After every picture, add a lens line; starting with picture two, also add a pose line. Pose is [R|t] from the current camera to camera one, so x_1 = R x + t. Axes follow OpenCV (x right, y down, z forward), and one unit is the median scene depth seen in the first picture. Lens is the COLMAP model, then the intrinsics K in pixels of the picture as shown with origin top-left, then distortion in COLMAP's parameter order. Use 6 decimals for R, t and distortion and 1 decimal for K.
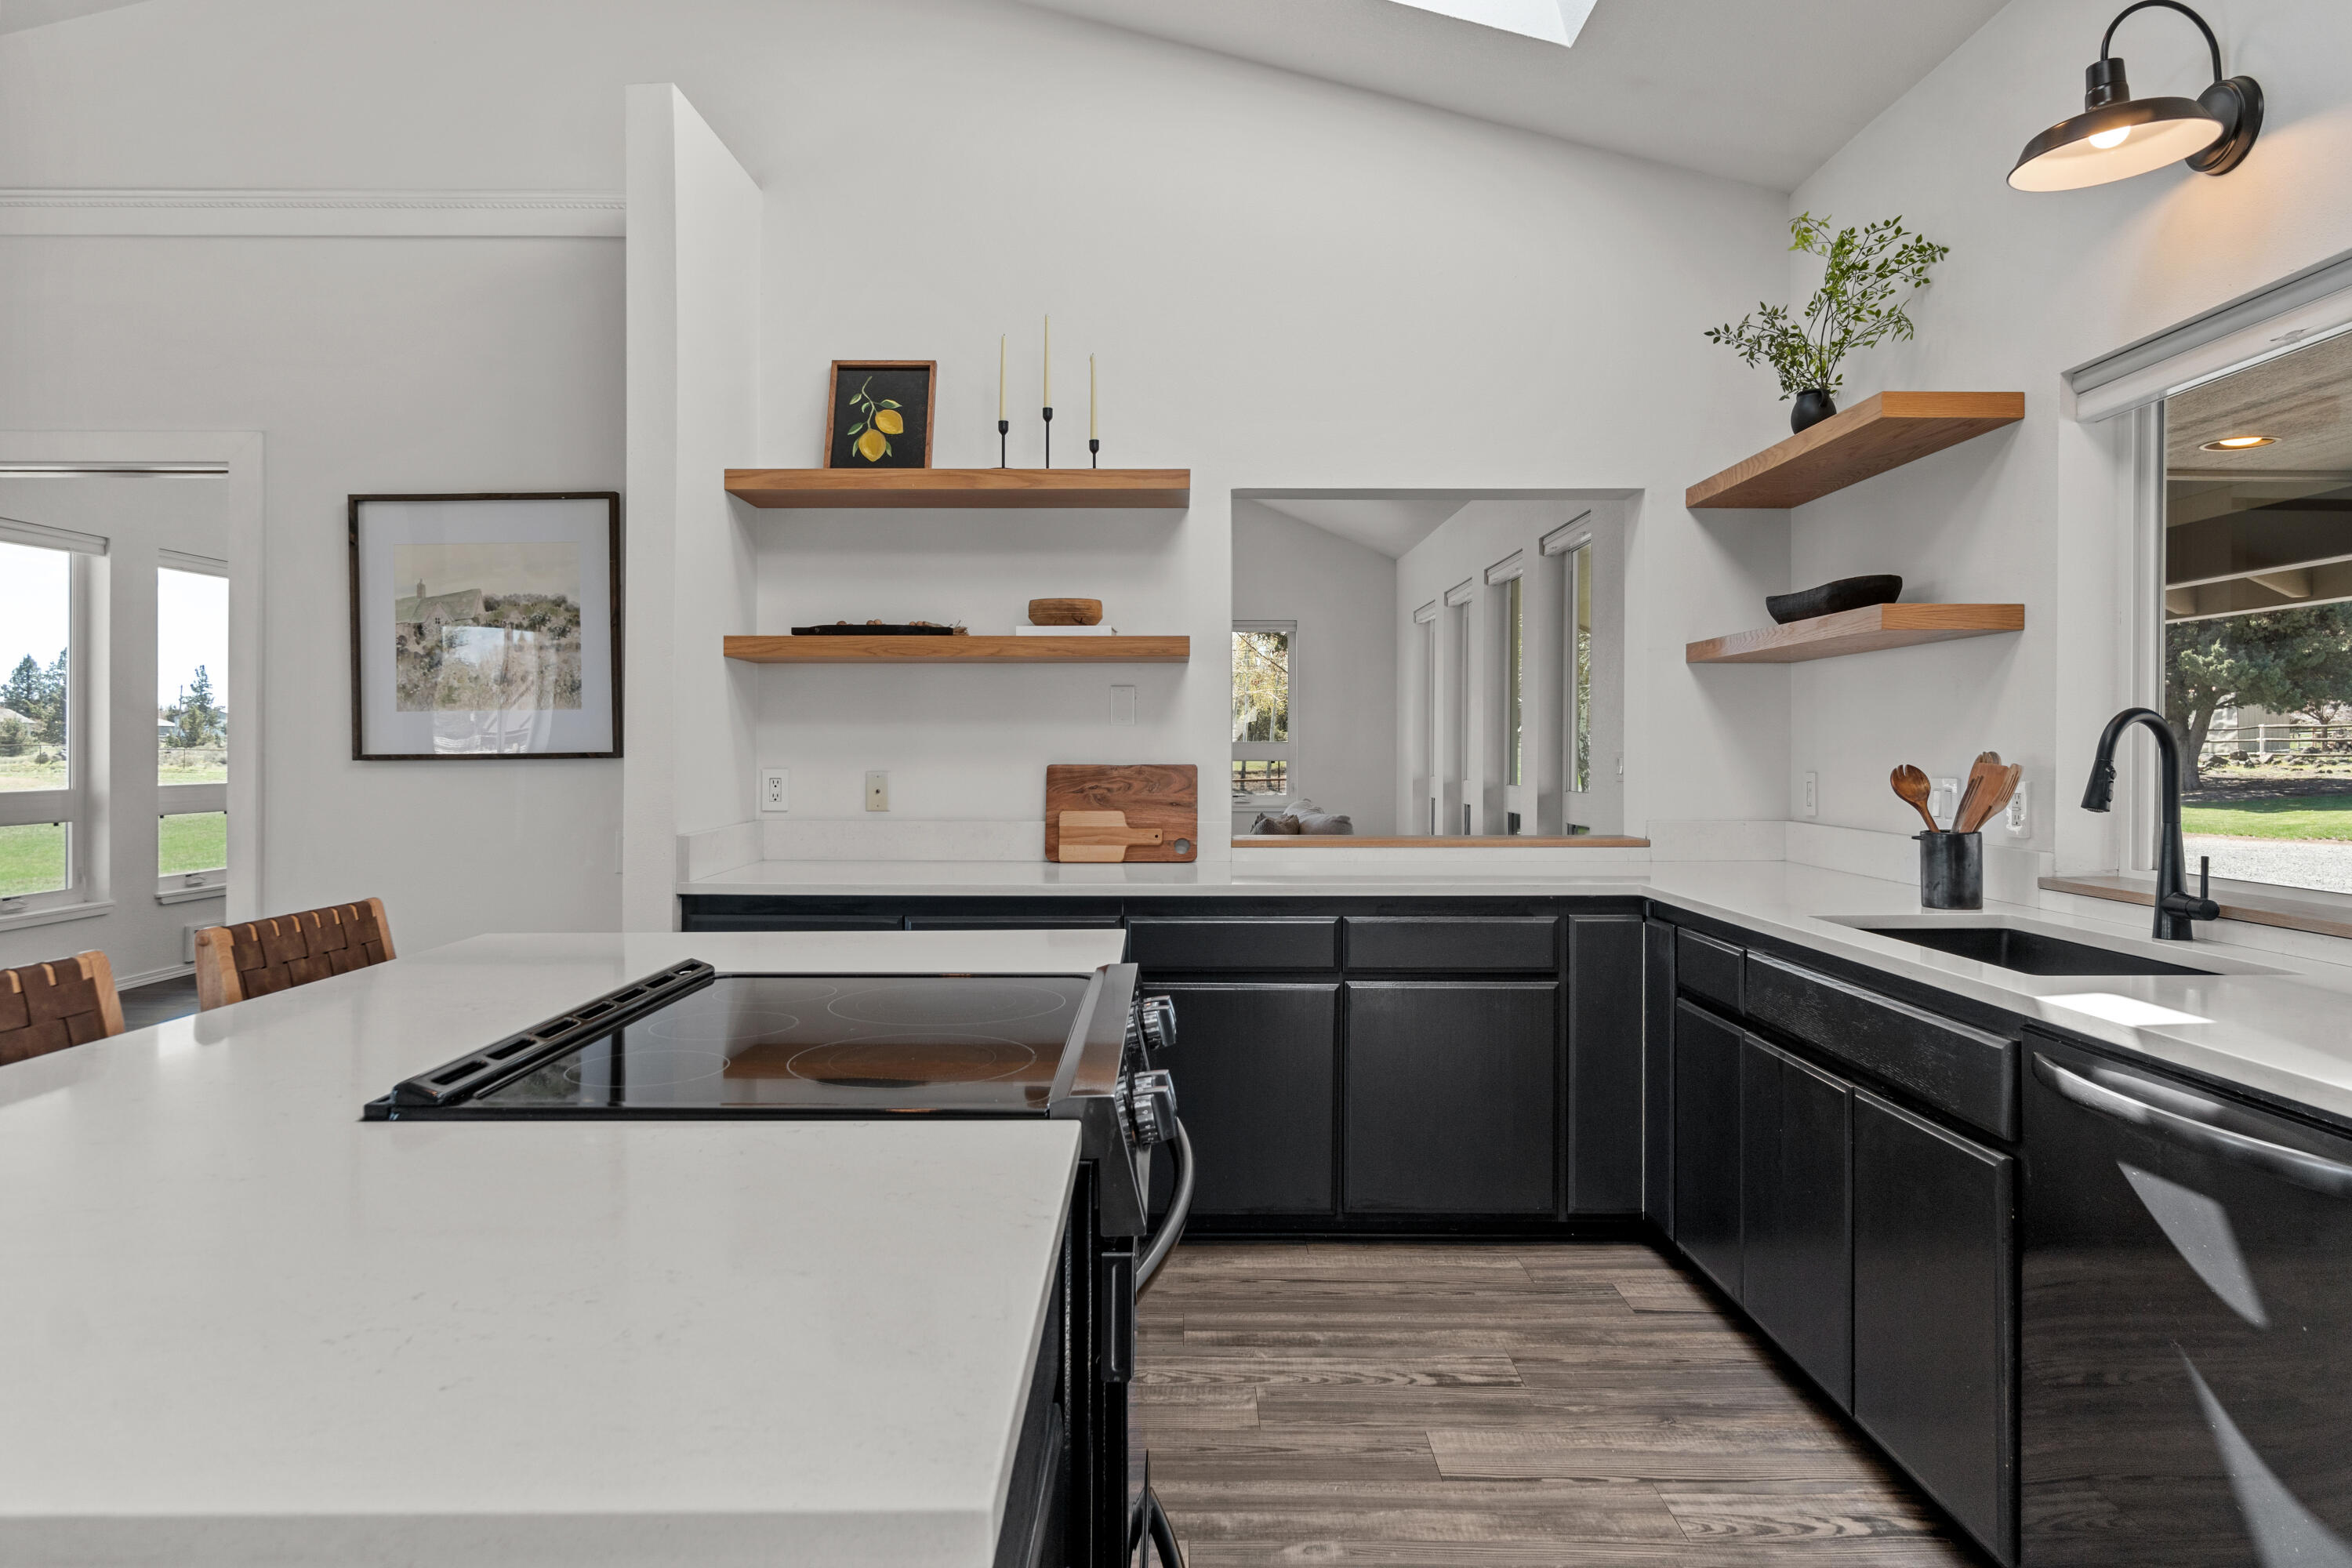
lens RADIAL K [[1430.5, 0, 1171.8], [0, 1430.5, 747.0], [0, 0, 1]] dist [-0.002970, 0.001183]
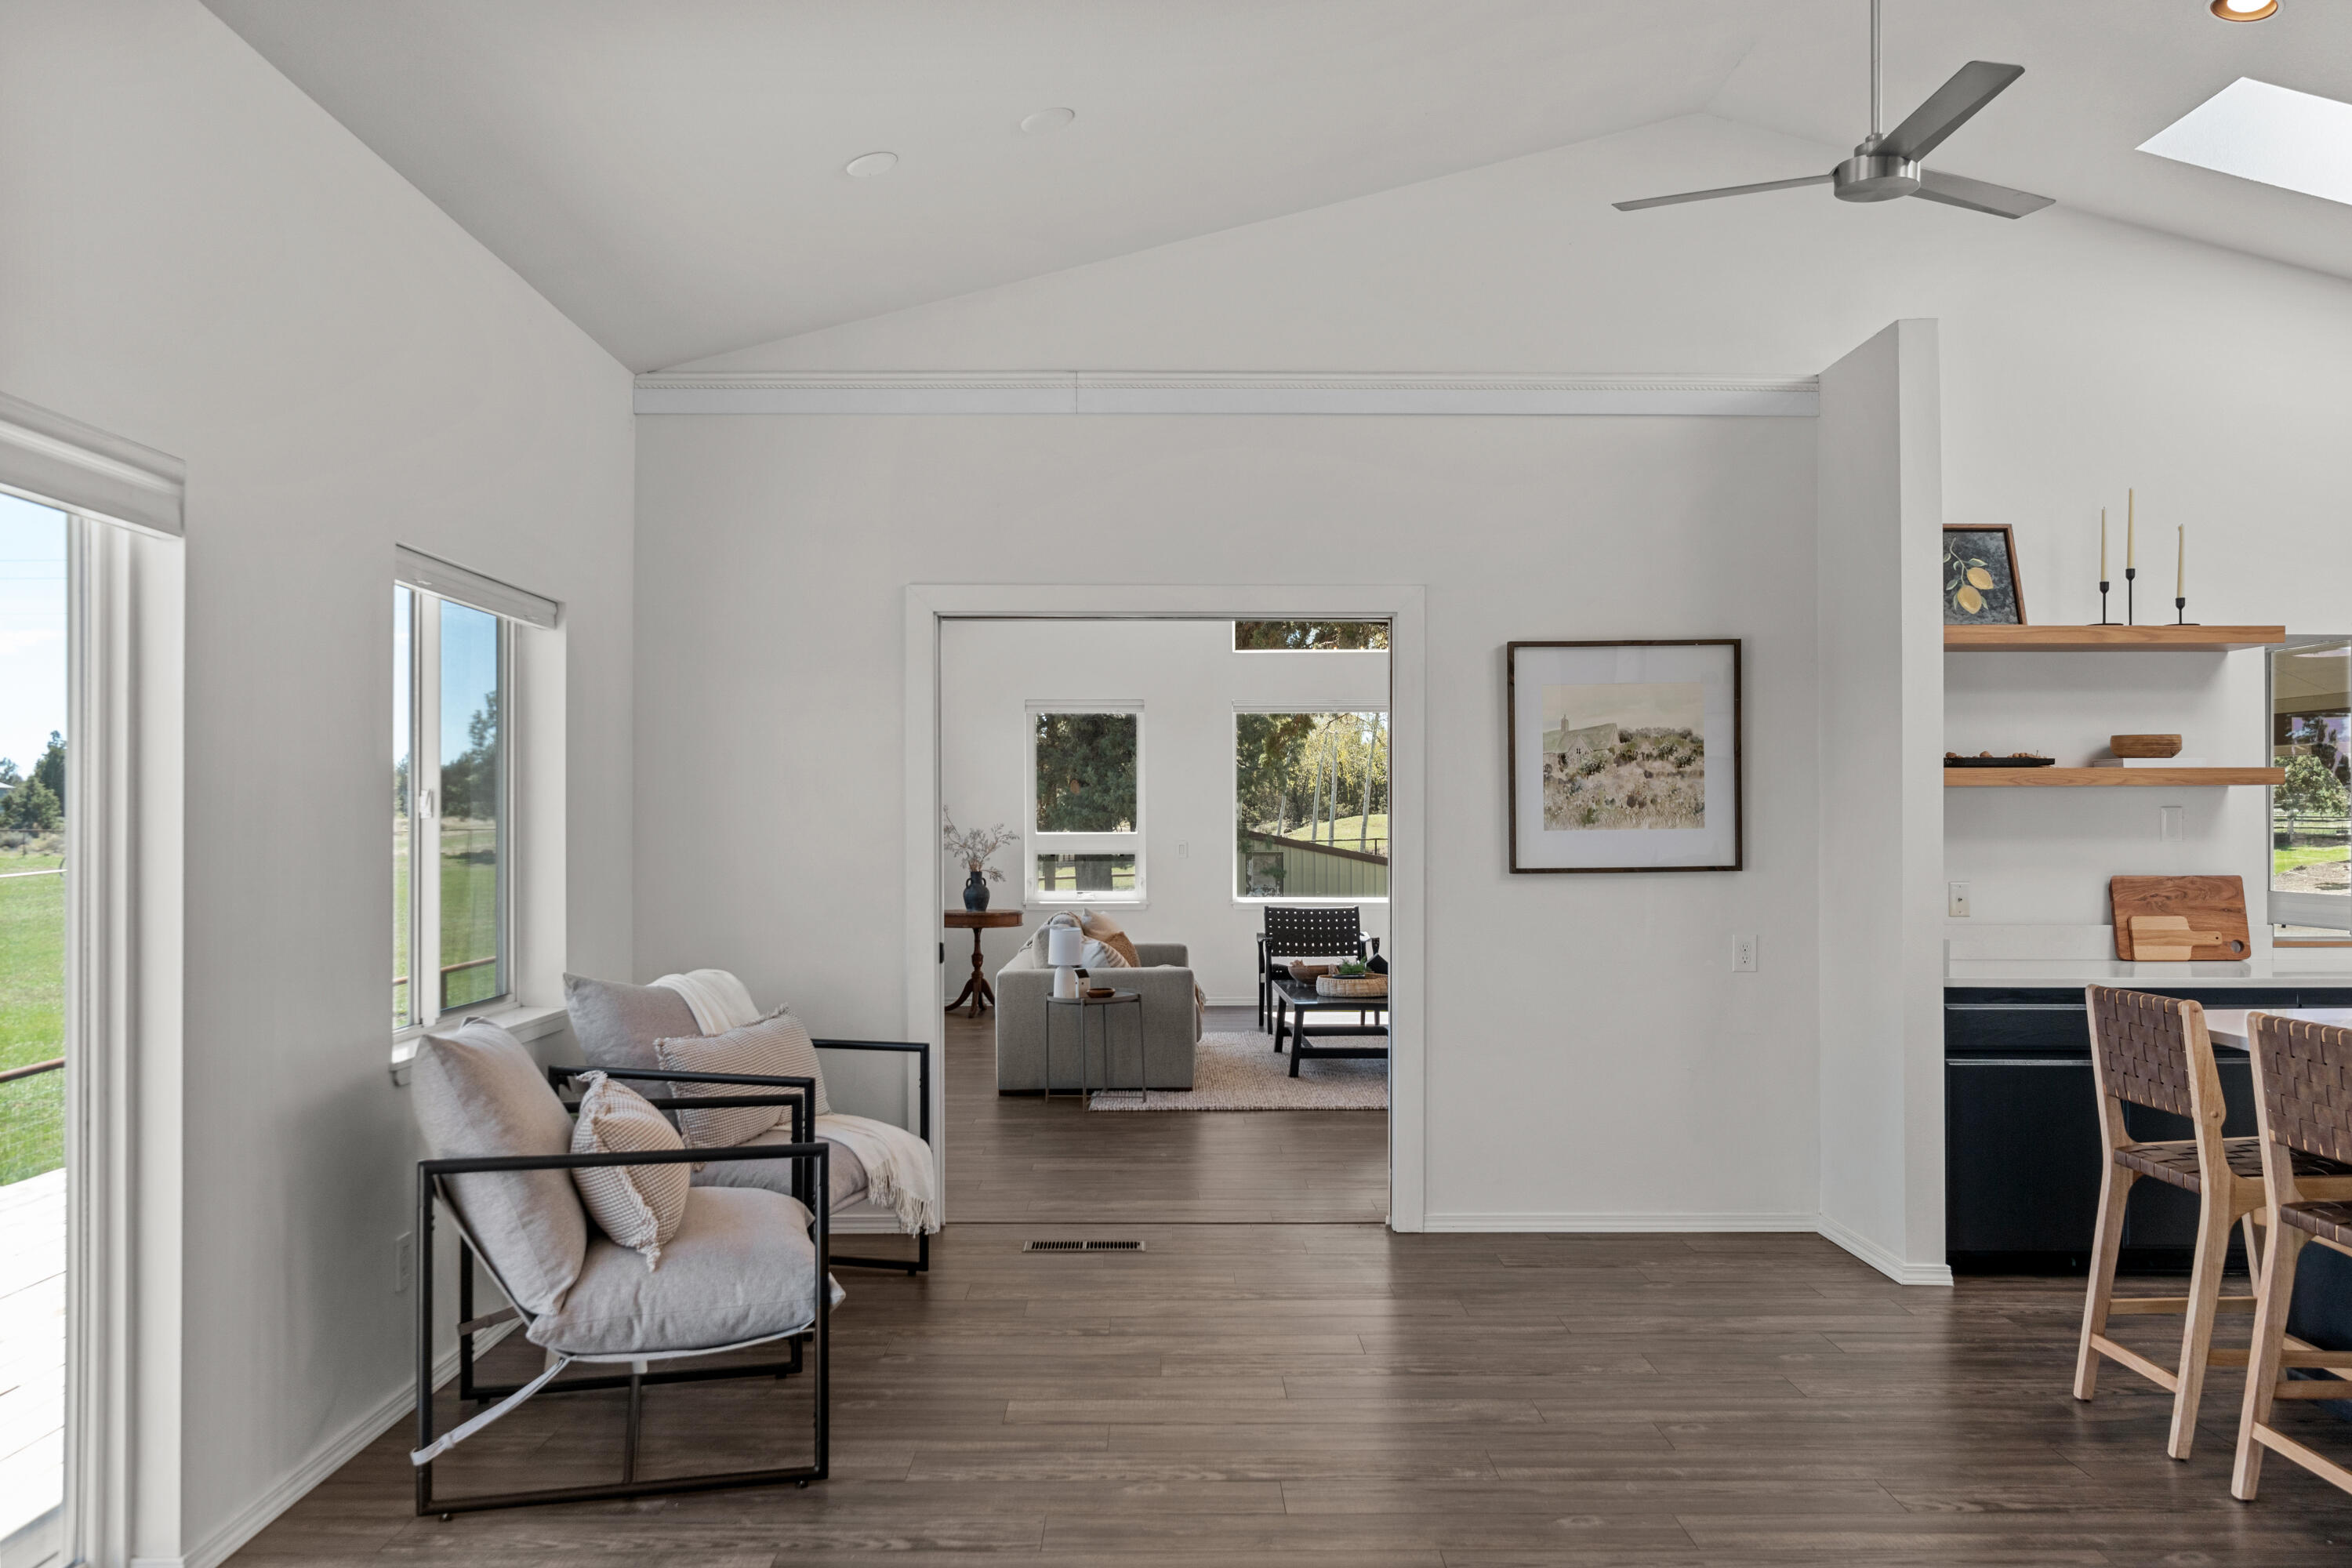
lens RADIAL K [[1808.5, 0, 1170.6], [0, 1808.5, 812.9], [0, 0, 1]] dist [-0.008514, 0.012061]
pose [[0.999901, -0.001740, 0.013964, -0.873581], [0.001774, 0.999996, -0.002390, -0.036695], [-0.013960, 0.002415, 0.999900, -0.446368]]
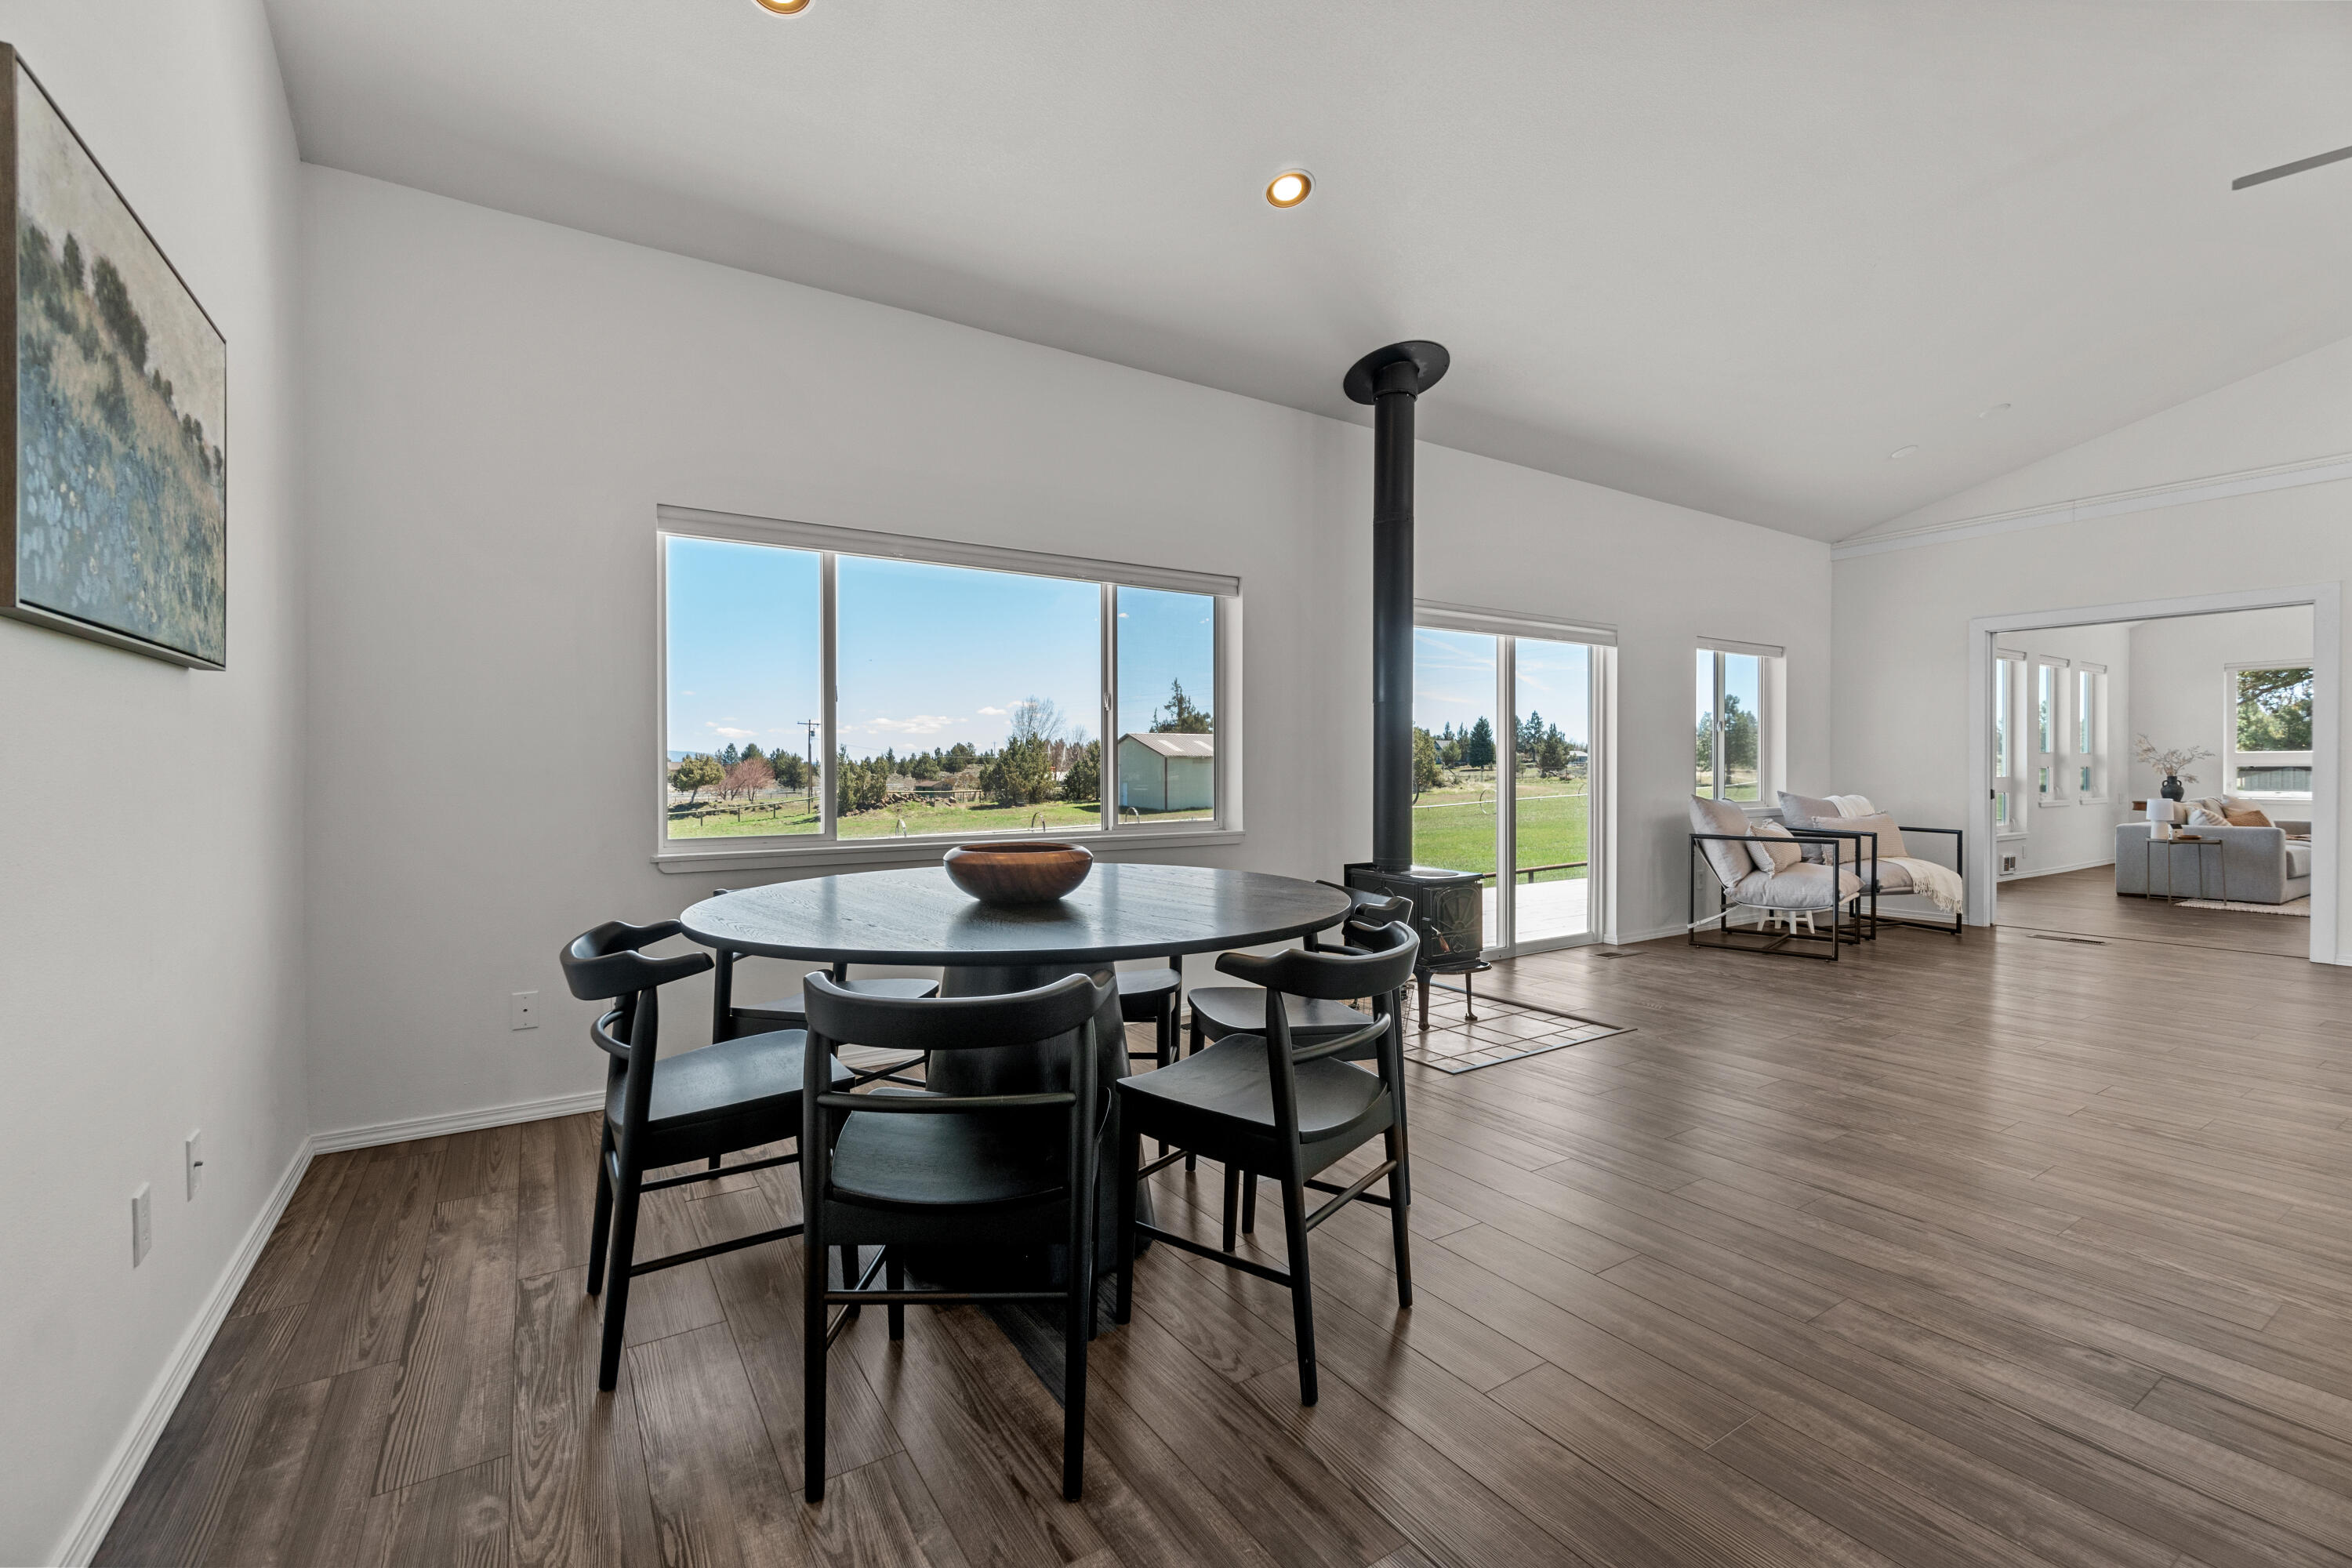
lens RADIAL K [[1013.7, 0, 1168.6], [0, 1013.7, 782.0], [0, 0, 1]] dist [-0.005797, 0.000862]
pose [[0.545902, 0.008324, -0.837808, -0.356528], [0.004395, 0.999908, 0.012798, 0.025329], [0.837837, -0.010669, 0.545816, -1.092215]]
